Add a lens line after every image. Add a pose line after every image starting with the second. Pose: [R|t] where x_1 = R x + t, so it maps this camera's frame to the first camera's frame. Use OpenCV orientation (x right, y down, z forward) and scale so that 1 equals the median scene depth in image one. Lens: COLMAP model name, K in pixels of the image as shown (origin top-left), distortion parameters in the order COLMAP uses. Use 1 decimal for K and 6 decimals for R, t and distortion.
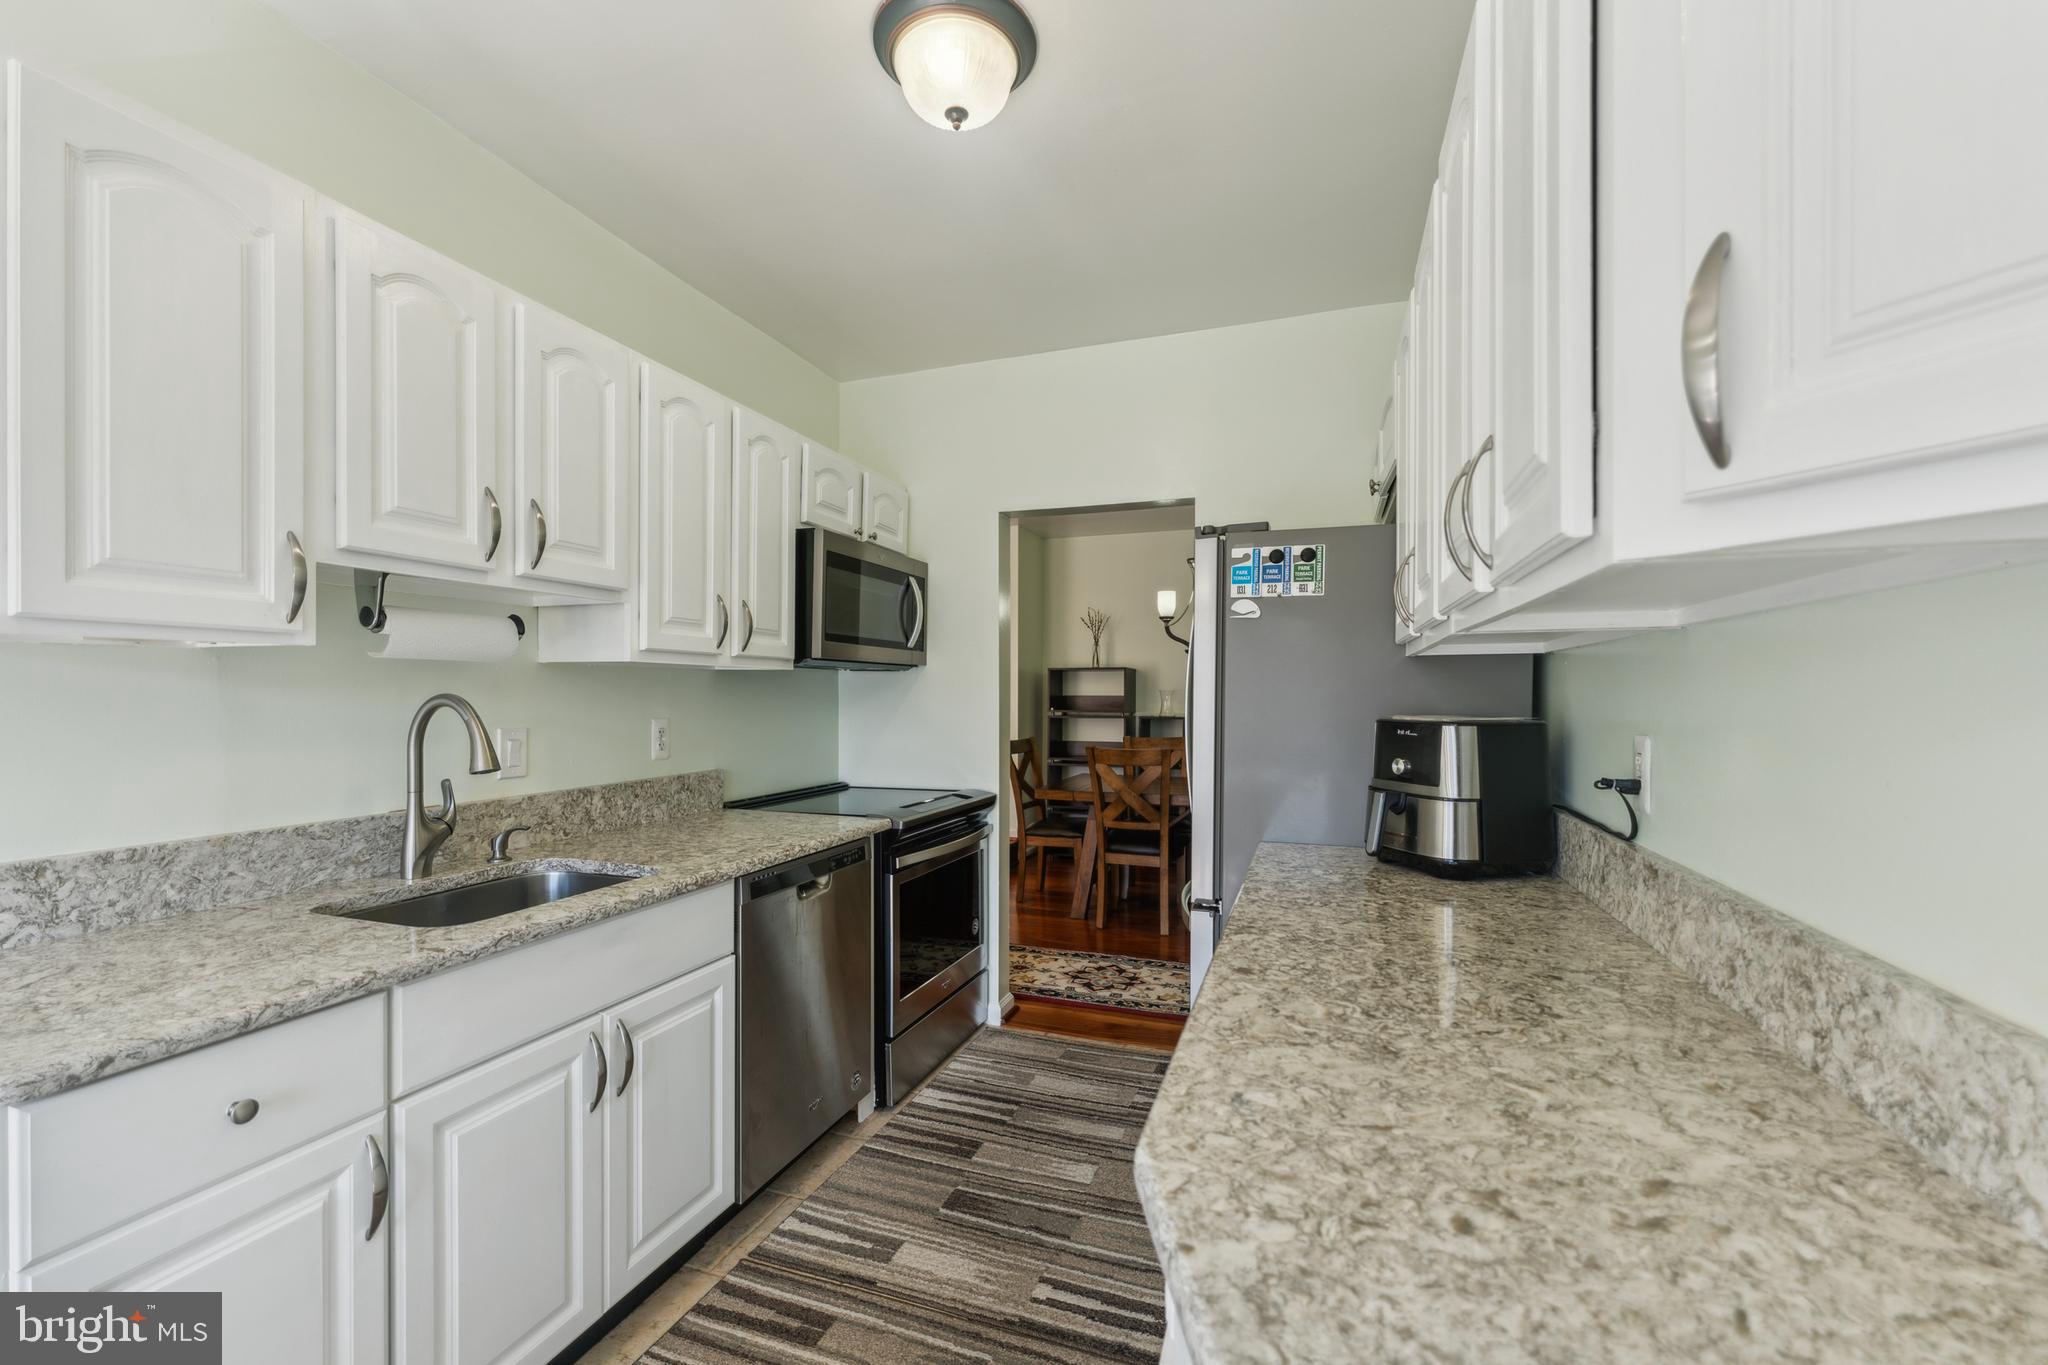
lens RADIAL K [[827.6, 0, 1030.7], [0, 827.6, 702.2], [0, 0, 1]] dist [-0.000141, 0.000011]
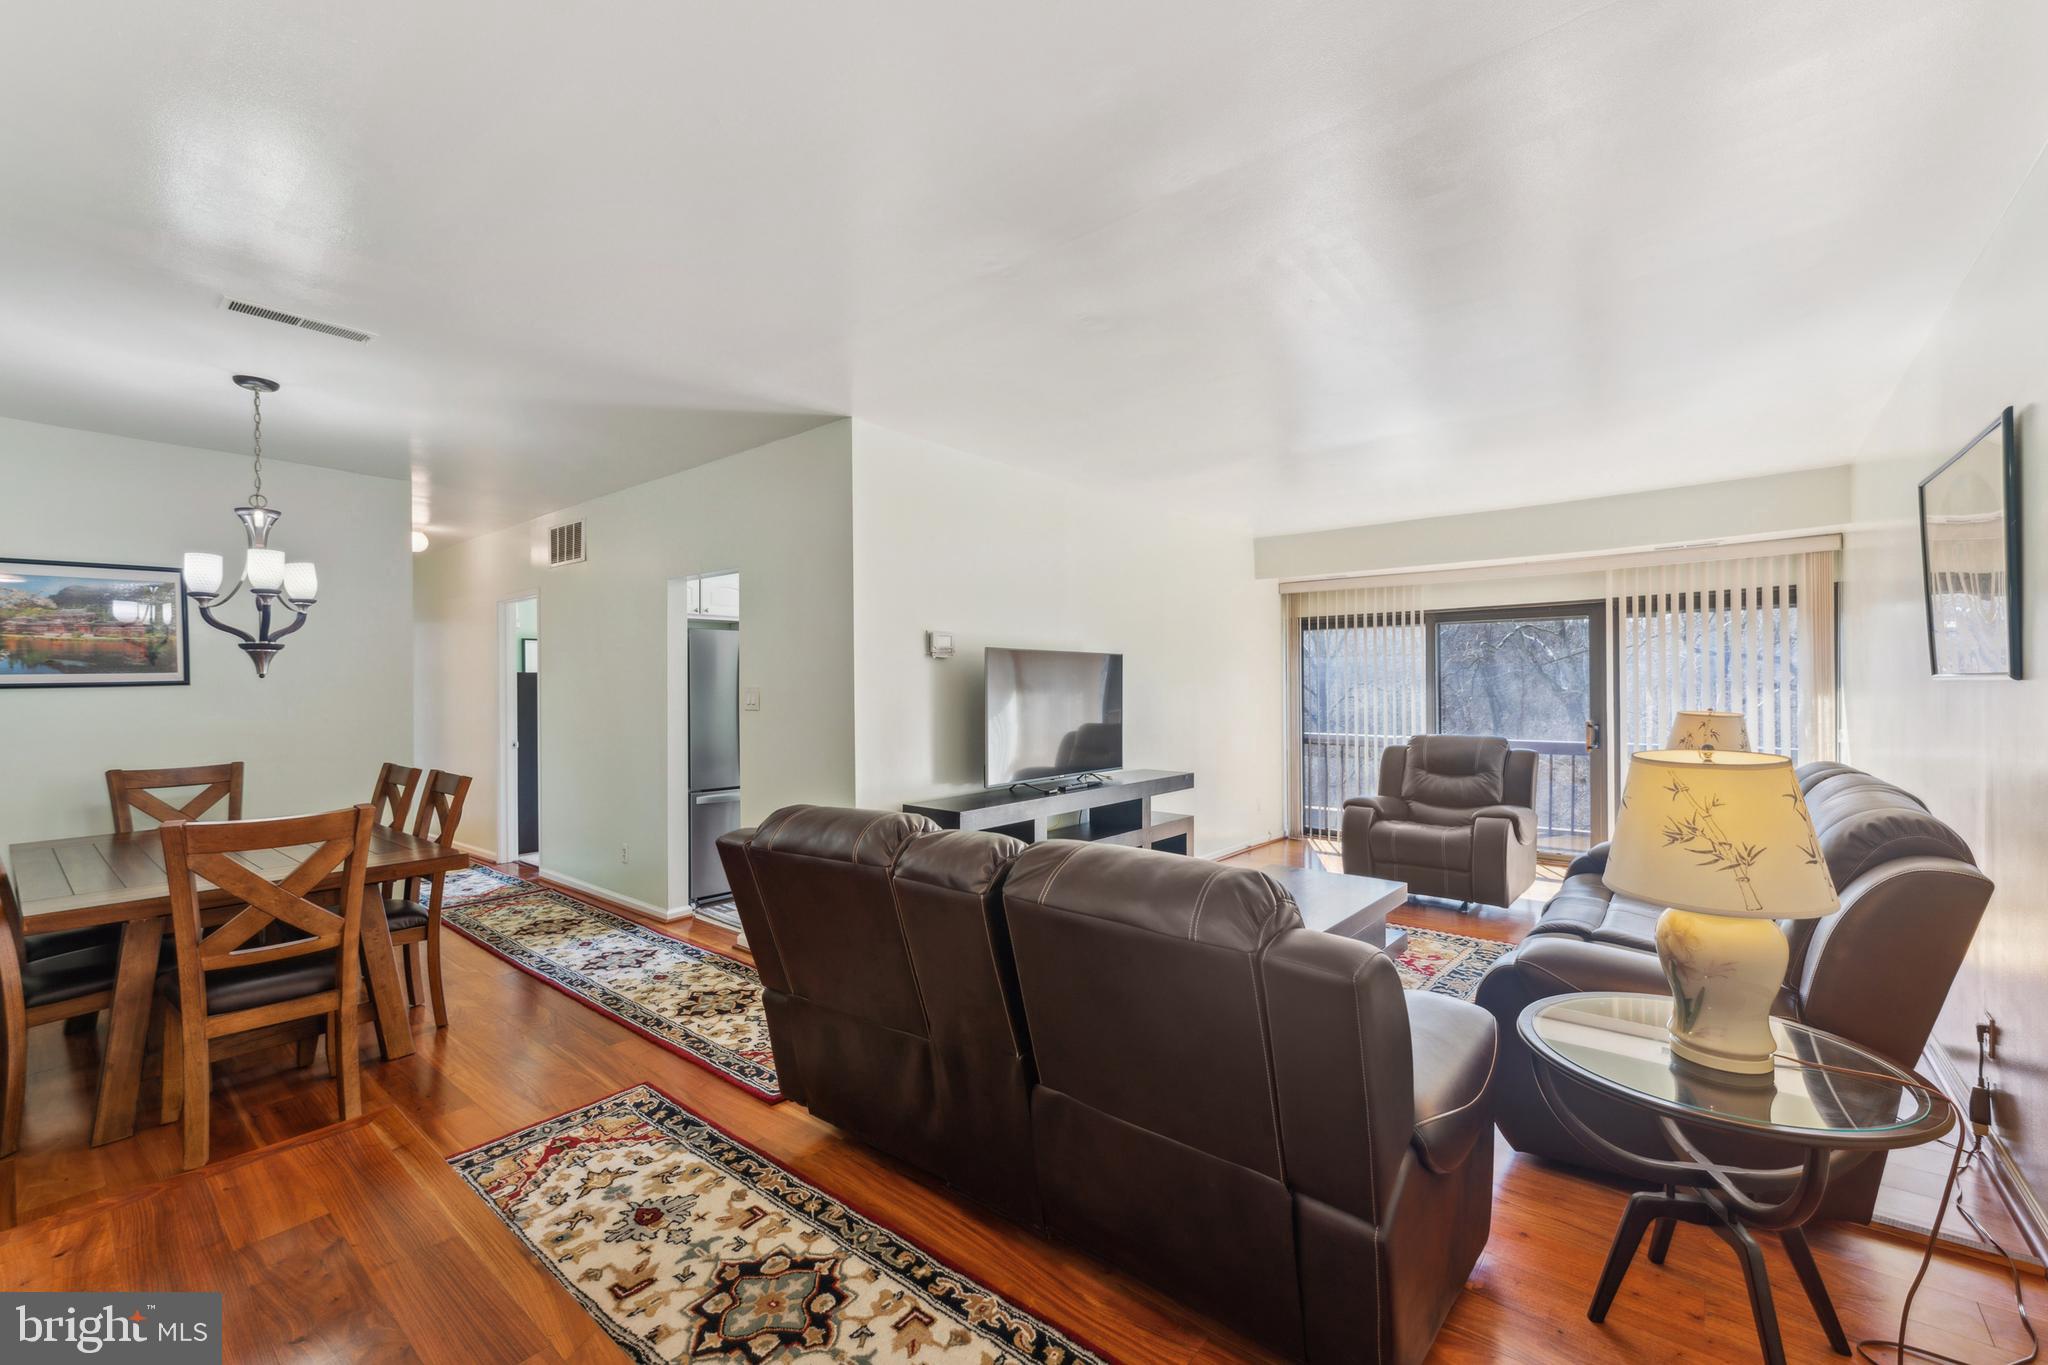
lens RADIAL K [[825.2, 0, 1030.9], [0, 825.2, 685.1], [0, 0, 1]] dist [0.000985, 0.000160]
pose [[-0.936664, 0.010767, 0.350065, -1.420222], [0.014312, 0.999869, 0.007542, -0.058465], [-0.349938, 0.012074, -0.936695, 3.210854]]
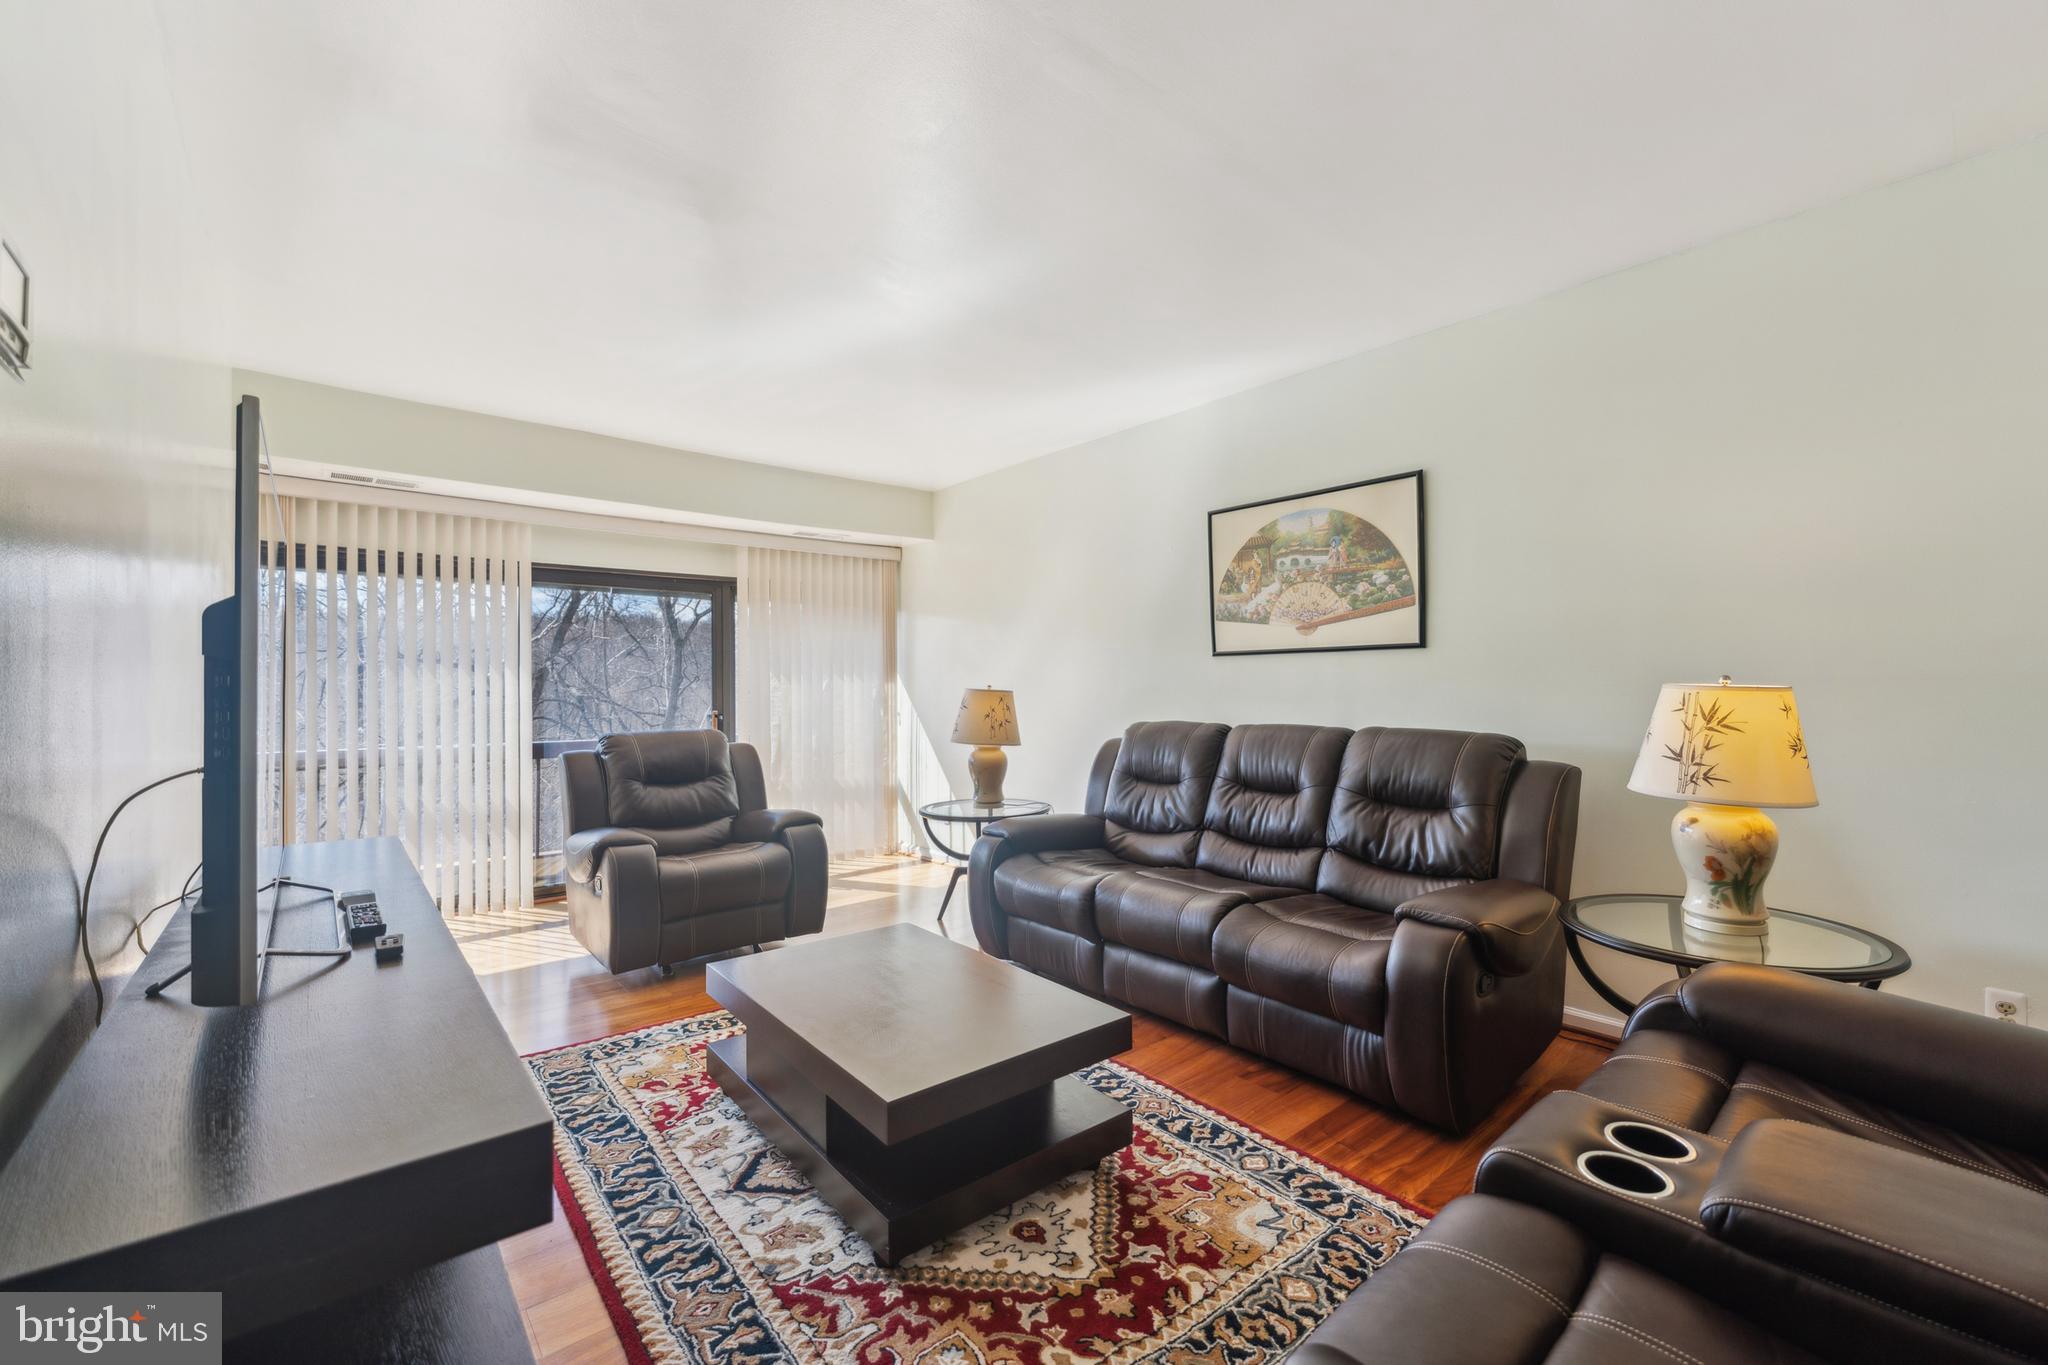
lens RADIAL K [[848.6, 0, 1015.3], [0, 848.6, 680.7], [0, 0, 1]] dist [-0.002731, -0.000170]
pose [[-0.520953, -0.002097, -0.853583, -0.476364], [-0.002602, 0.999996, -0.000869, 0.021208], [0.853582, 0.001768, -0.520956, 2.035593]]
